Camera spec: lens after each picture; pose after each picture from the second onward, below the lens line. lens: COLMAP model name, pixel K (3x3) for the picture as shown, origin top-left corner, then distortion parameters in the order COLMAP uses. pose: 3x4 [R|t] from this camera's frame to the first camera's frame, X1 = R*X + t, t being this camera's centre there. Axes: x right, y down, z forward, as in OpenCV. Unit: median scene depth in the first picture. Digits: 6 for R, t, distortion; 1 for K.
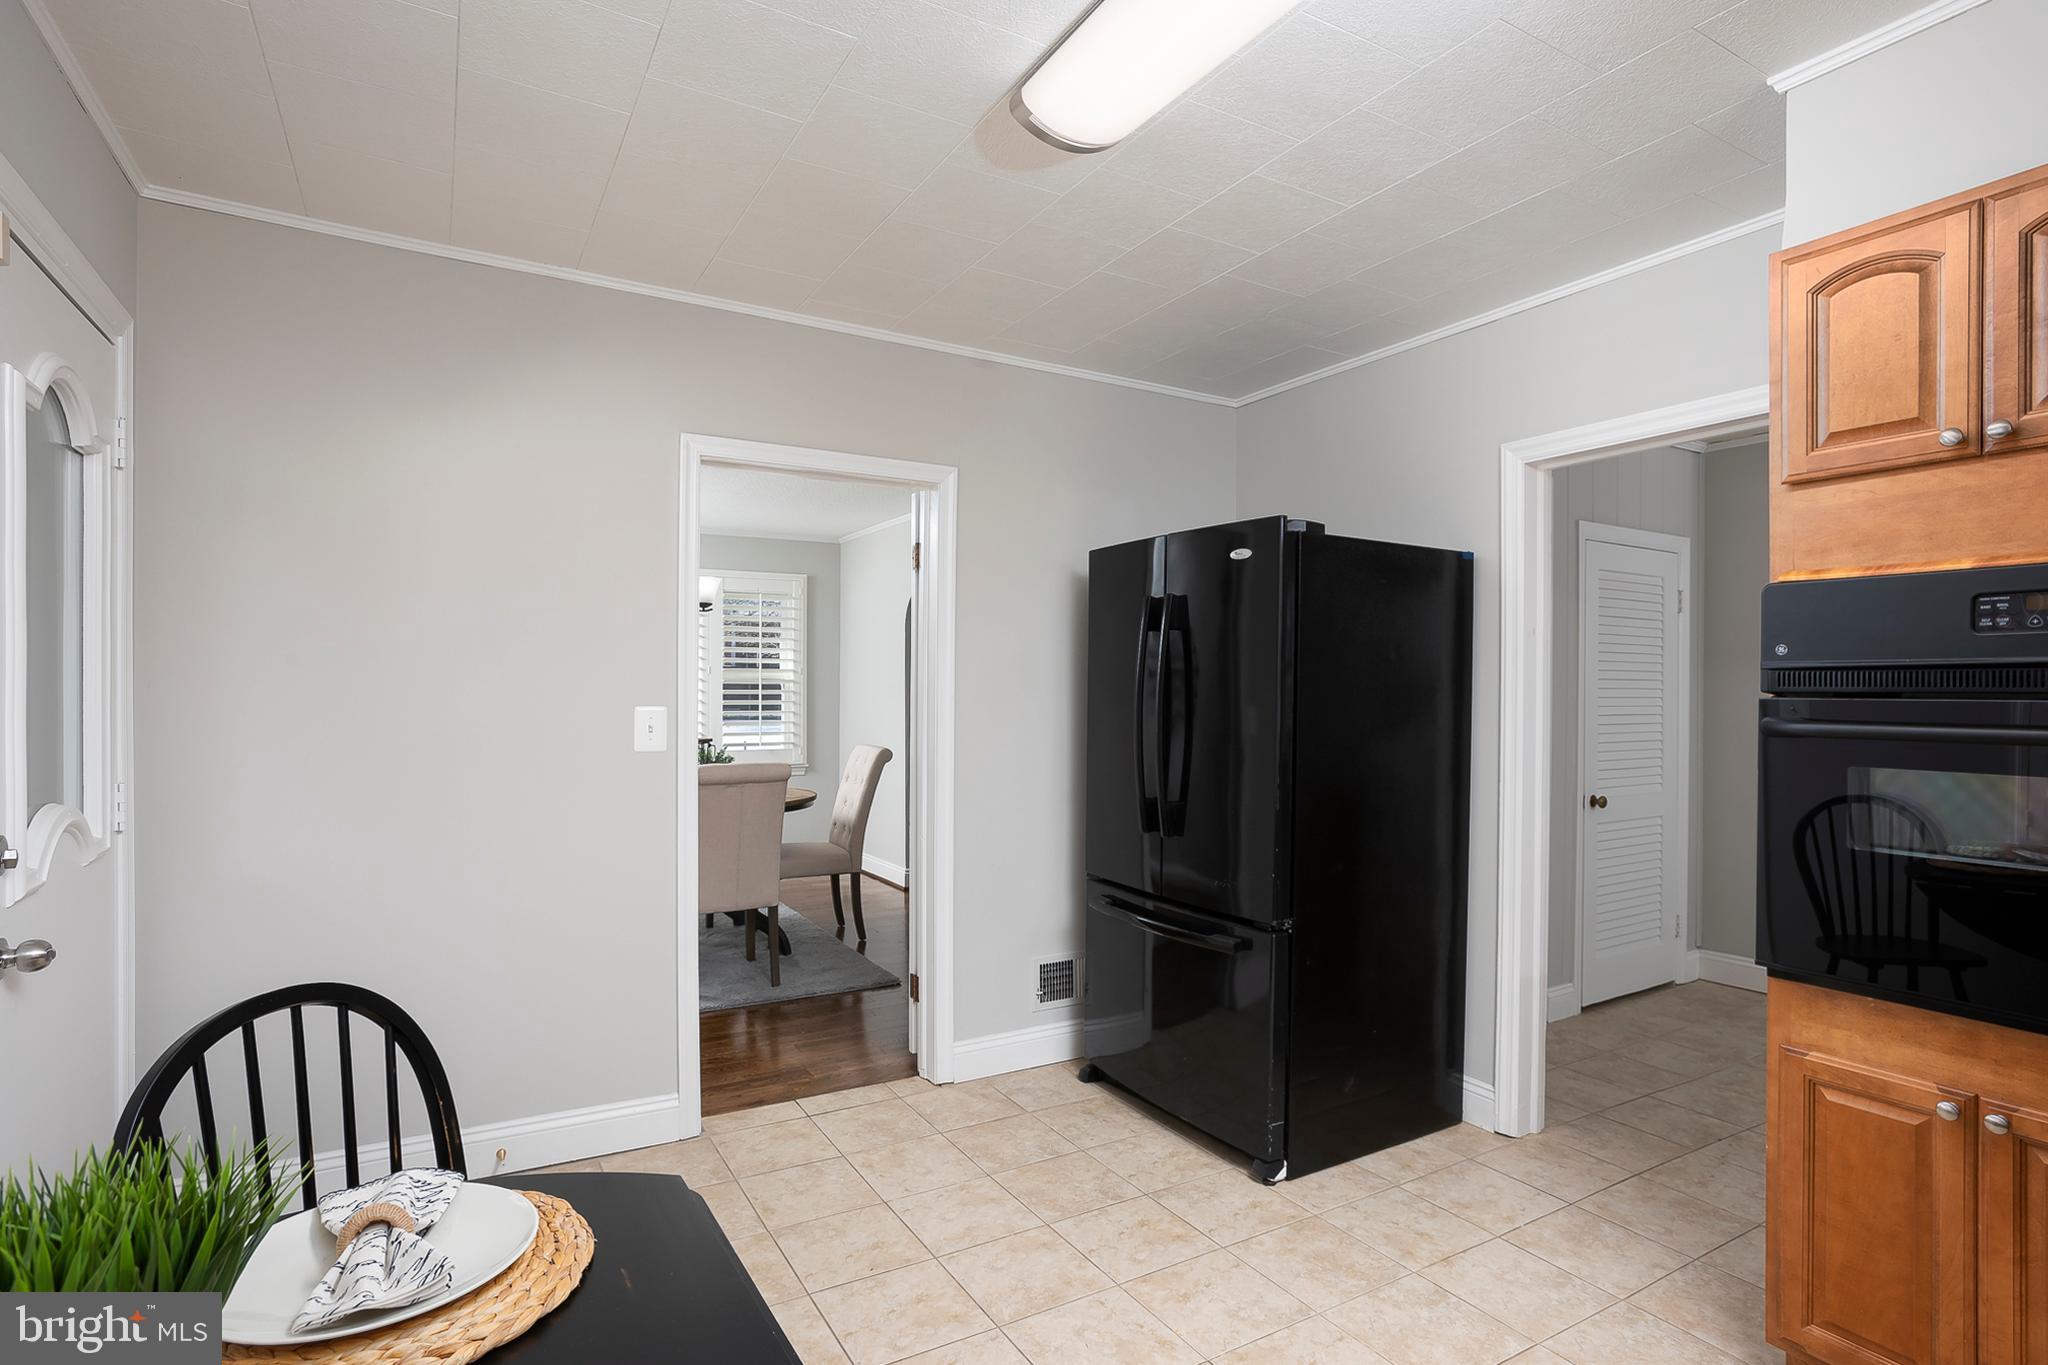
lens RADIAL K [[1055.9, 0, 1032.2], [0, 1055.9, 687.3], [0, 0, 1]] dist [-0.010924, 0.000592]
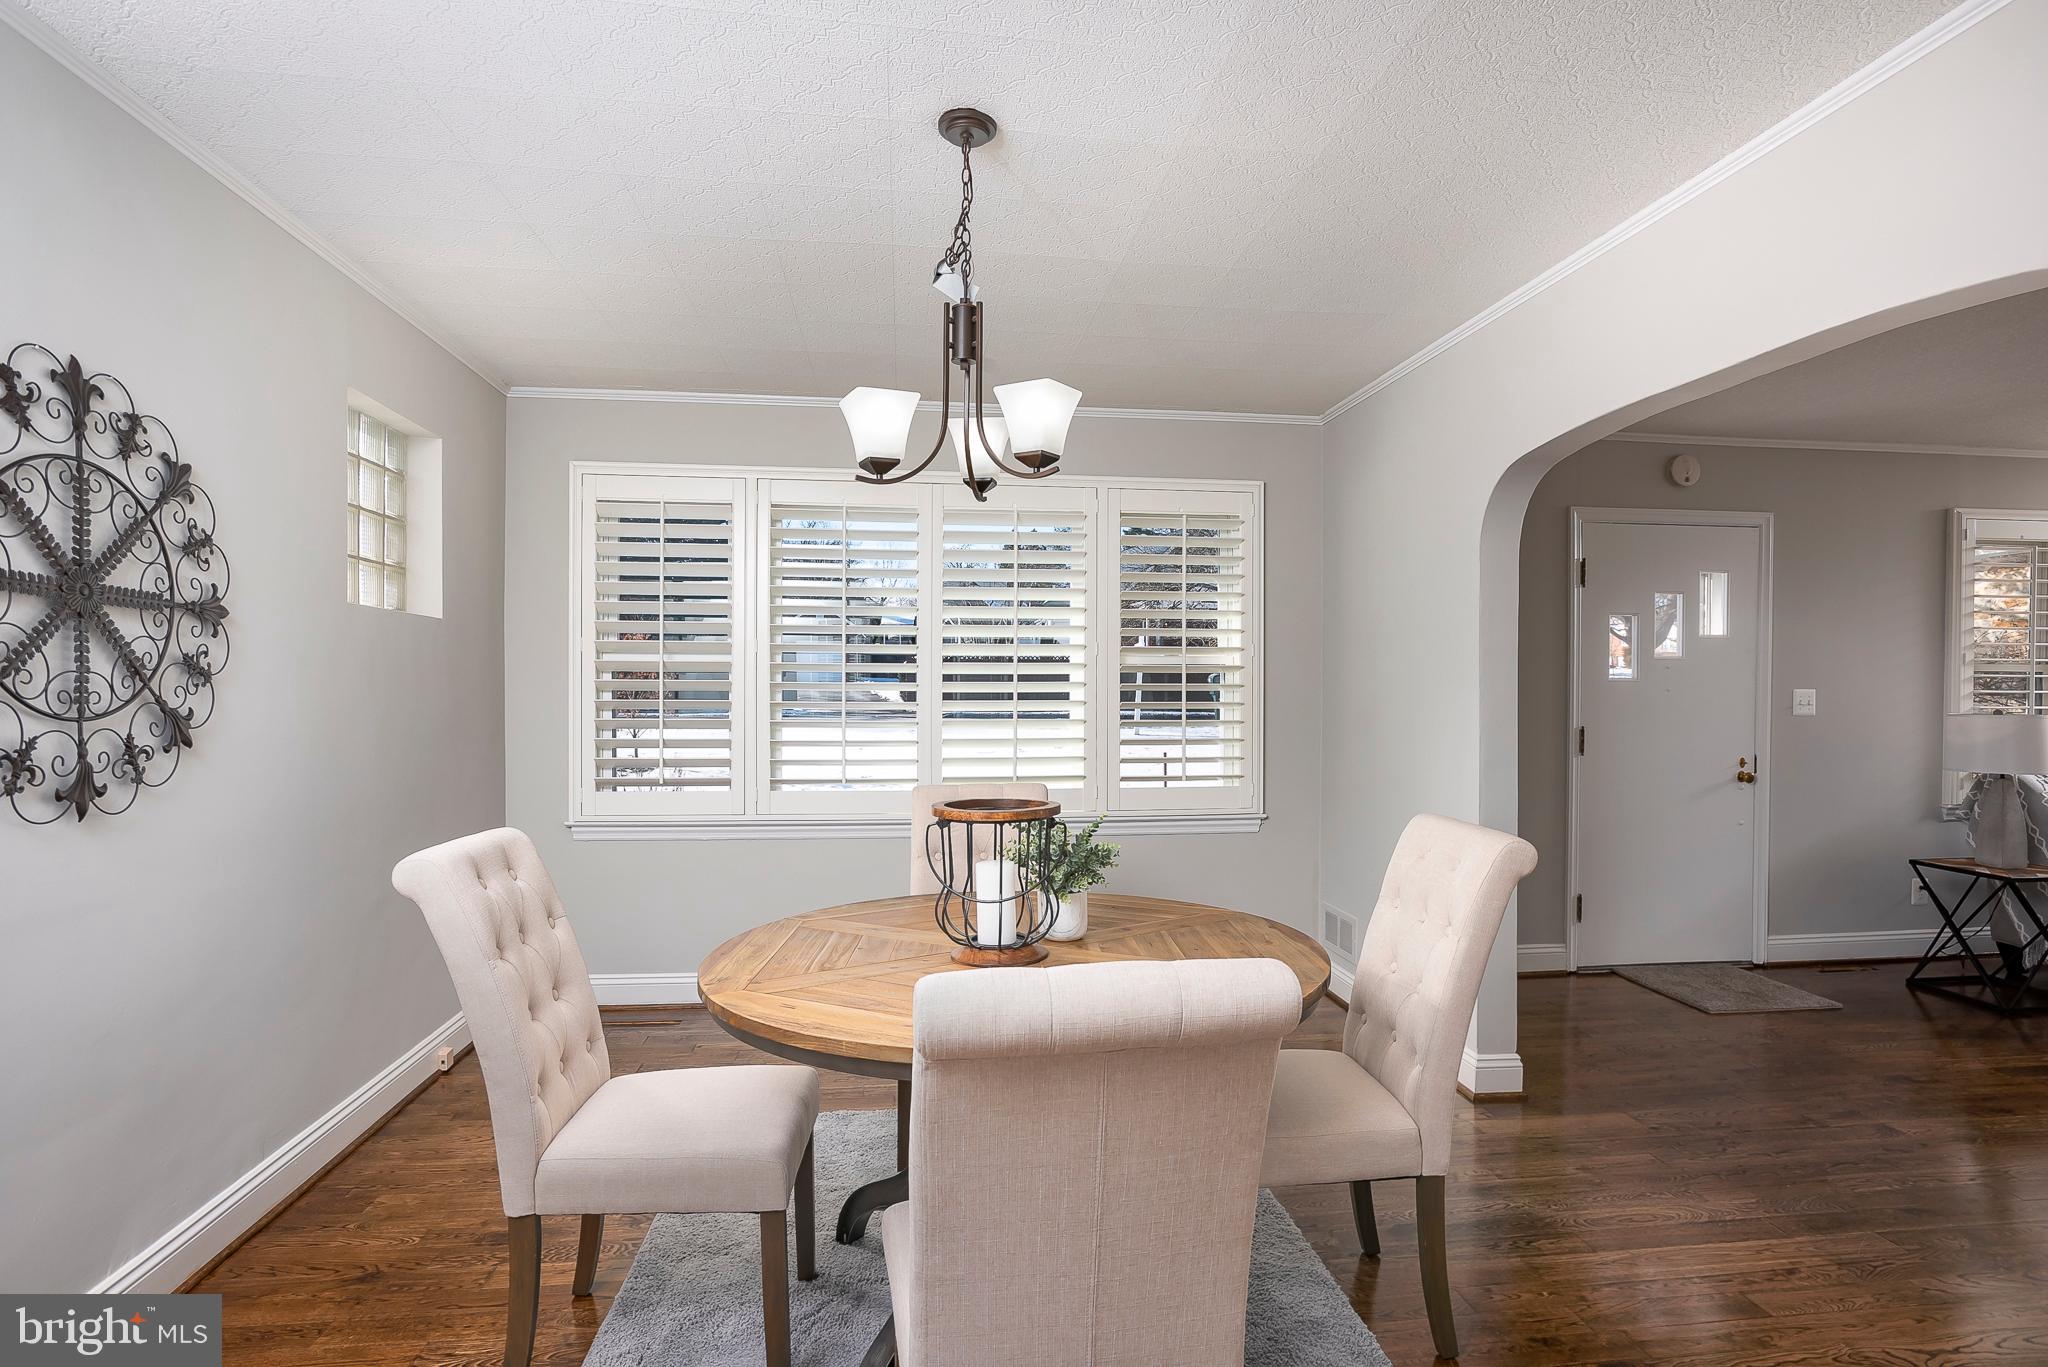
lens RADIAL K [[1055.9, 0, 1025.6], [0, 1055.9, 703.5], [0, 0, 1]] dist [-0.010924, 0.000592]
pose [[0.917176, 0.008178, -0.398397, -0.105110], [-0.004481, 0.999938, 0.010210, 0.008383], [0.398456, -0.007579, 0.917156, 0.429474]]
